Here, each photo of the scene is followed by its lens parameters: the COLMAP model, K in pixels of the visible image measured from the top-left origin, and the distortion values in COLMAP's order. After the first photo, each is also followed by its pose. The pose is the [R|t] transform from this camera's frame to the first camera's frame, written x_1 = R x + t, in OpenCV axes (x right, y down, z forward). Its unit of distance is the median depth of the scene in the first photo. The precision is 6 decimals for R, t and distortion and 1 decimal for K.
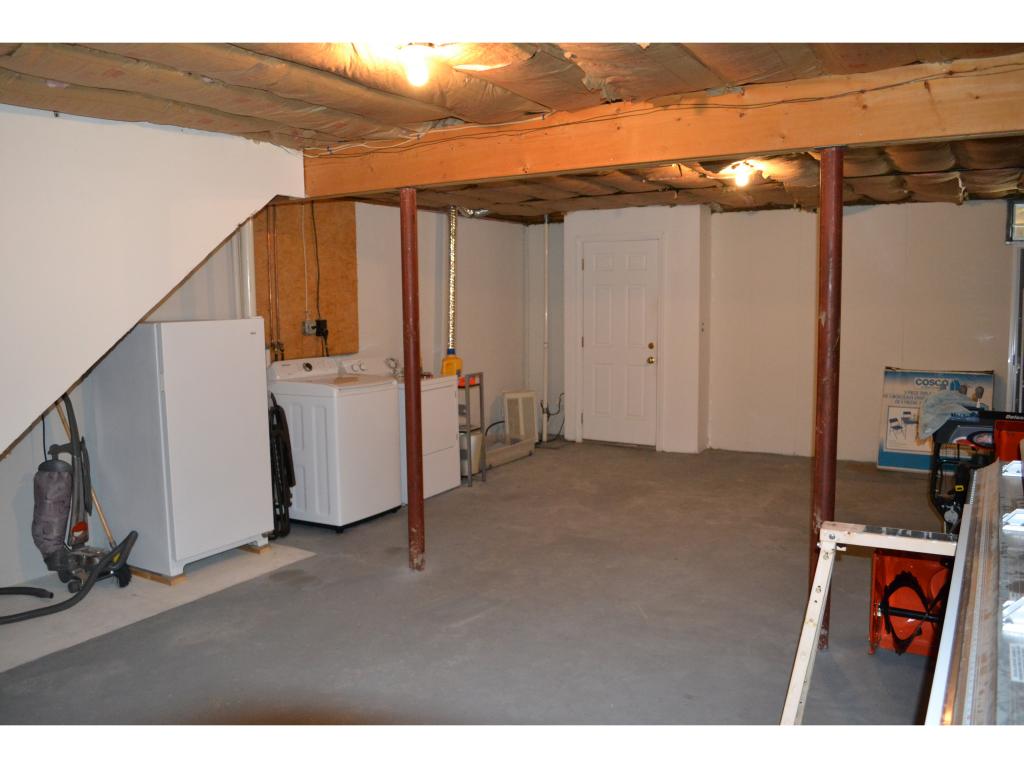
lens RADIAL K [[816.8, 0, 501.4], [0, 816.8, 388.9], [0, 0, 1]] dist [-0.078959, 0.004922]
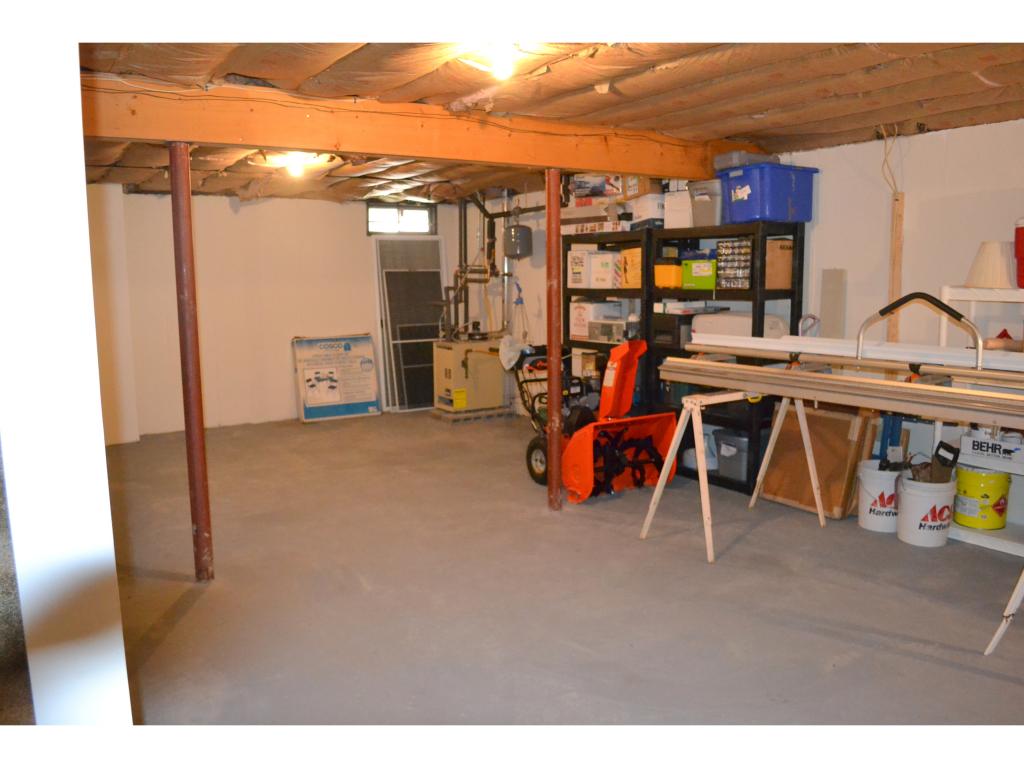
lens RADIAL K [[816.8, 0, 501.4], [0, 816.8, 388.9], [0, 0, 1]] dist [-0.078959, 0.004922]
pose [[0.432776, -0.114058, 0.894257, -0.485487], [0.105640, 0.991546, 0.075342, -0.009601], [-0.895291, 0.061863, 0.441166, 0.213335]]
